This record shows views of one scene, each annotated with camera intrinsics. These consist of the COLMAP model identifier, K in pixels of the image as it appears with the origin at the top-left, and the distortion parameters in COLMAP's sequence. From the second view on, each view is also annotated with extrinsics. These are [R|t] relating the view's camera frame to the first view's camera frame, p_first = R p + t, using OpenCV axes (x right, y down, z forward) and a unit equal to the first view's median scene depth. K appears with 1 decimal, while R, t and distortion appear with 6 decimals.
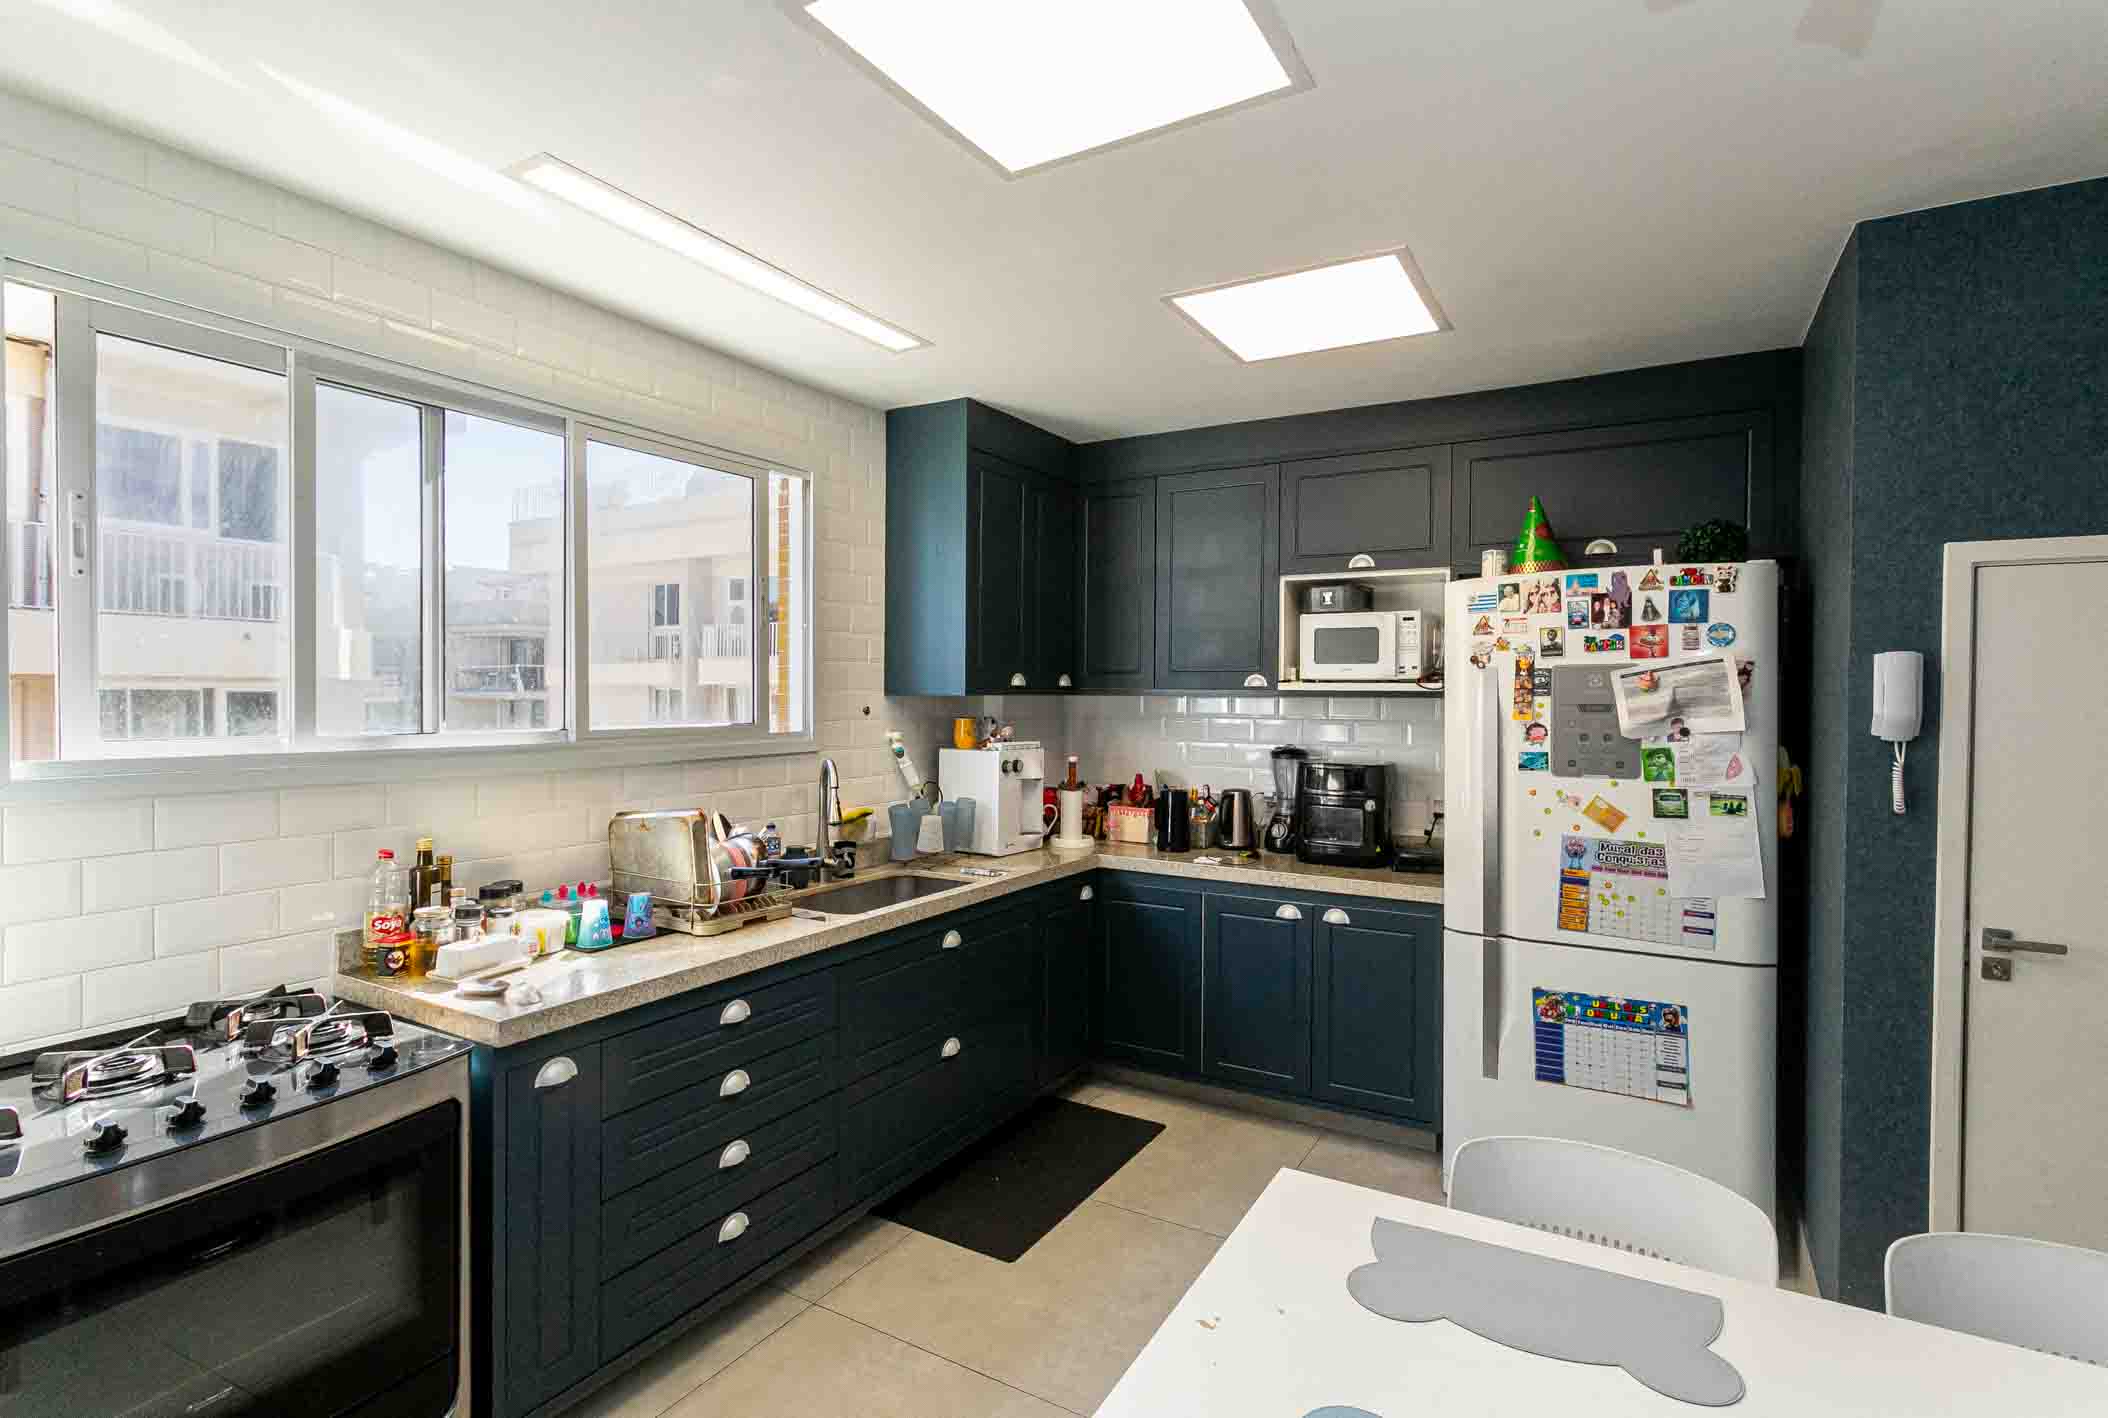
lens RADIAL K [[1017.5, 0, 1053.7], [0, 1017.5, 683.5], [0, 0, 1]] dist [0.000389, -0.000222]
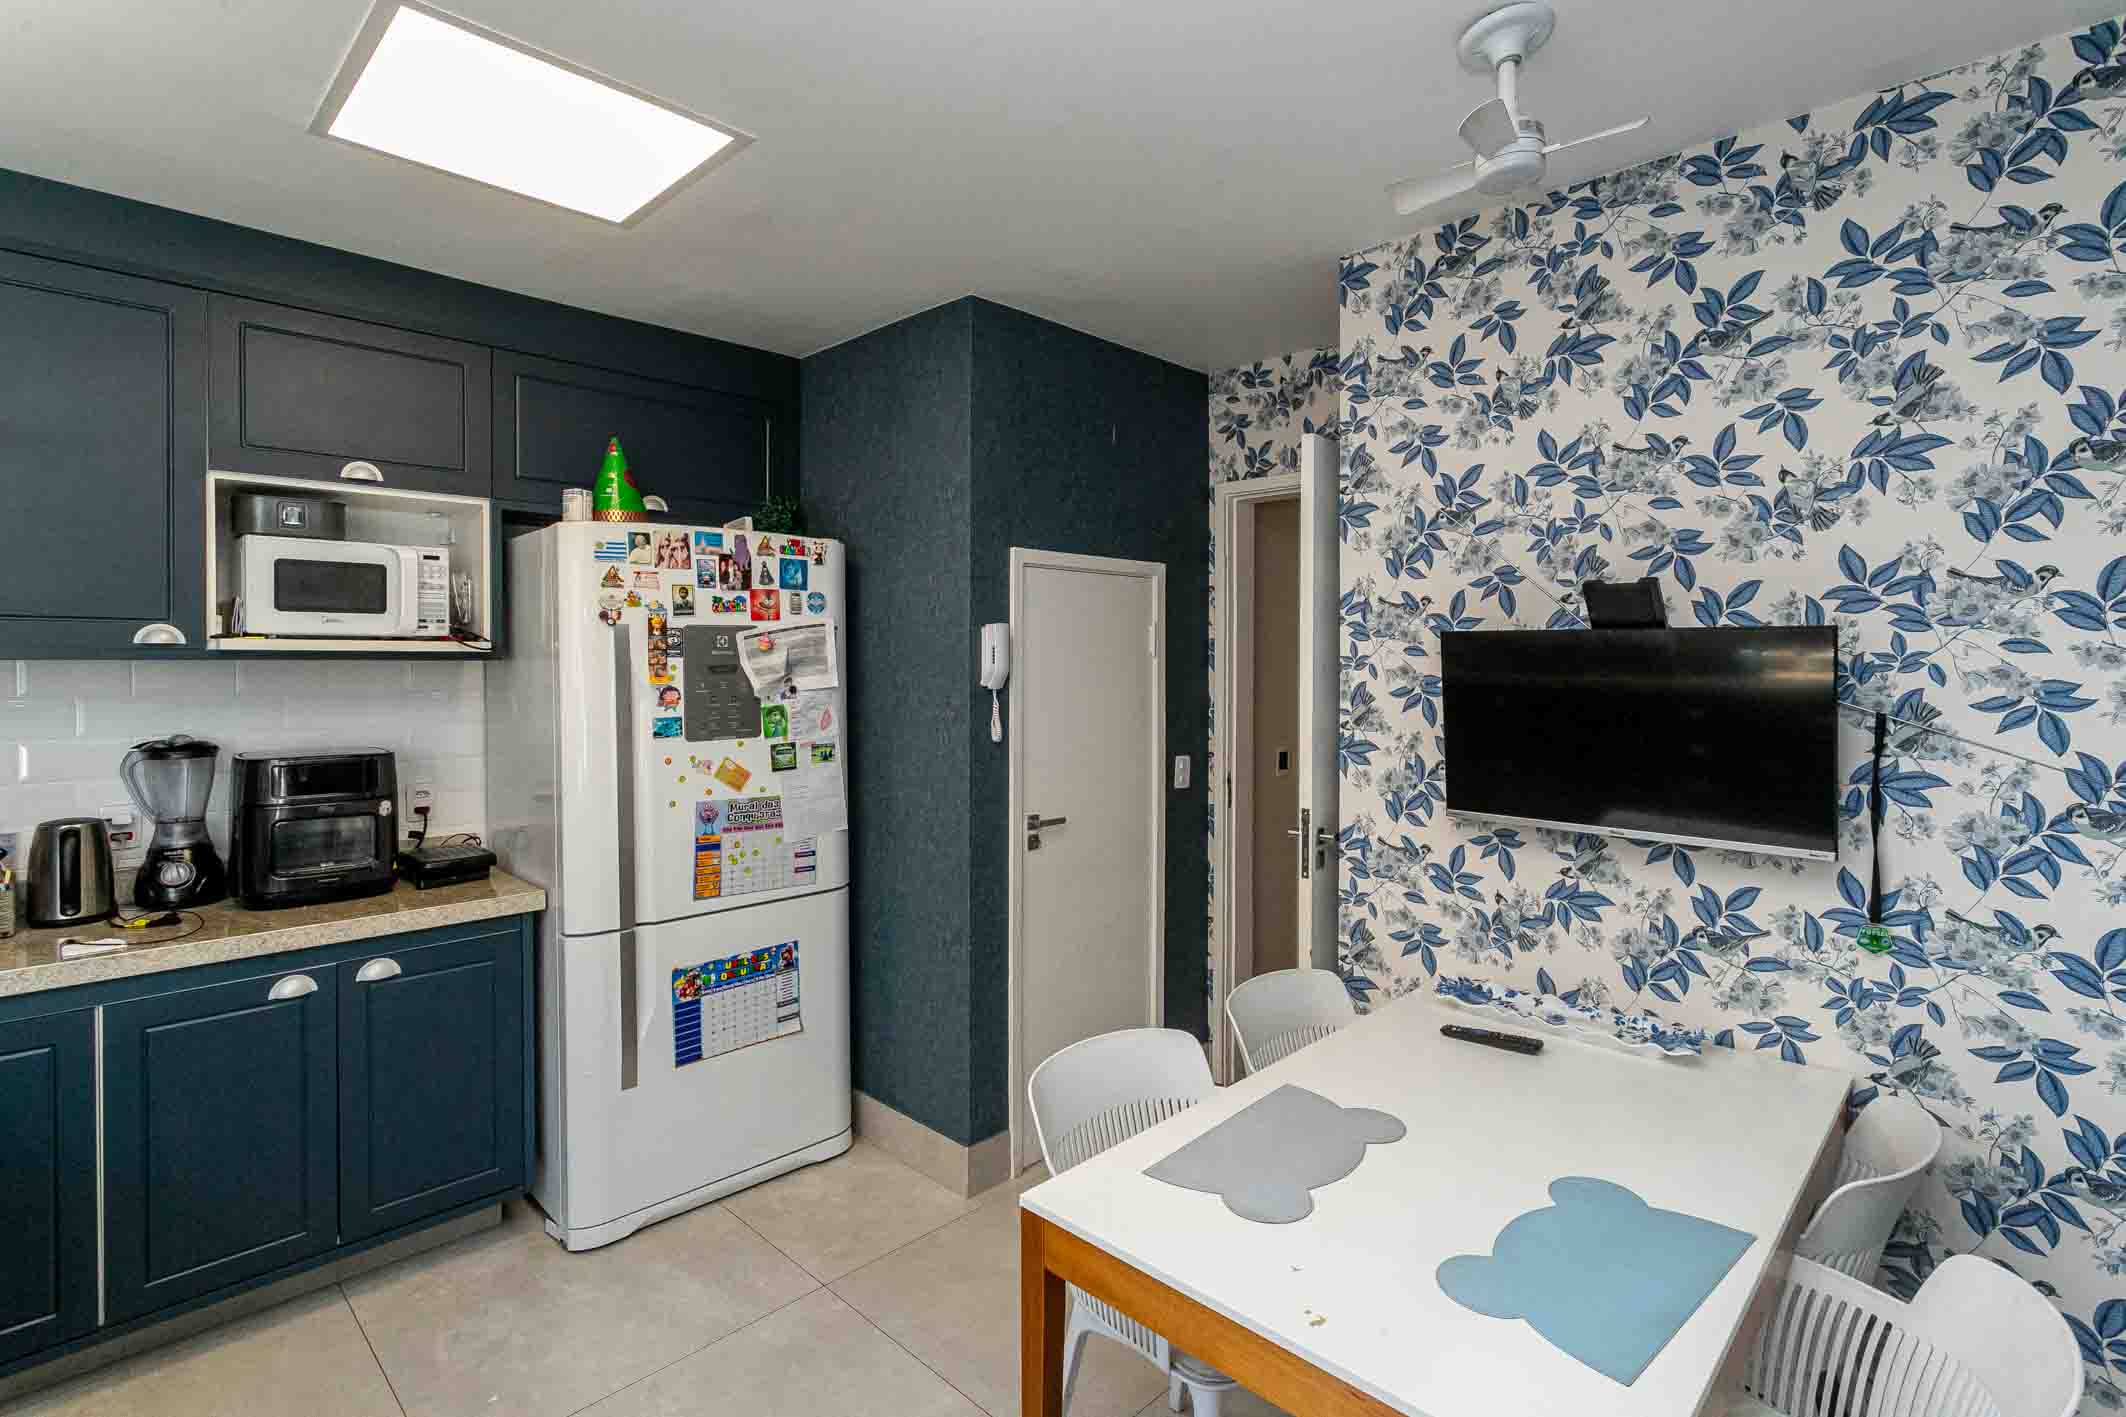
lens RADIAL K [[1026.8, 0, 1066.7], [0, 1026.8, 657.6], [0, 0, 1]] dist [0.003228, 0.000449]
pose [[0.240727, -0.003951, 0.970585, -0.359889], [-0.008331, 0.999946, 0.006137, 0.003914], [-0.970557, -0.009564, 0.240681, 0.433788]]
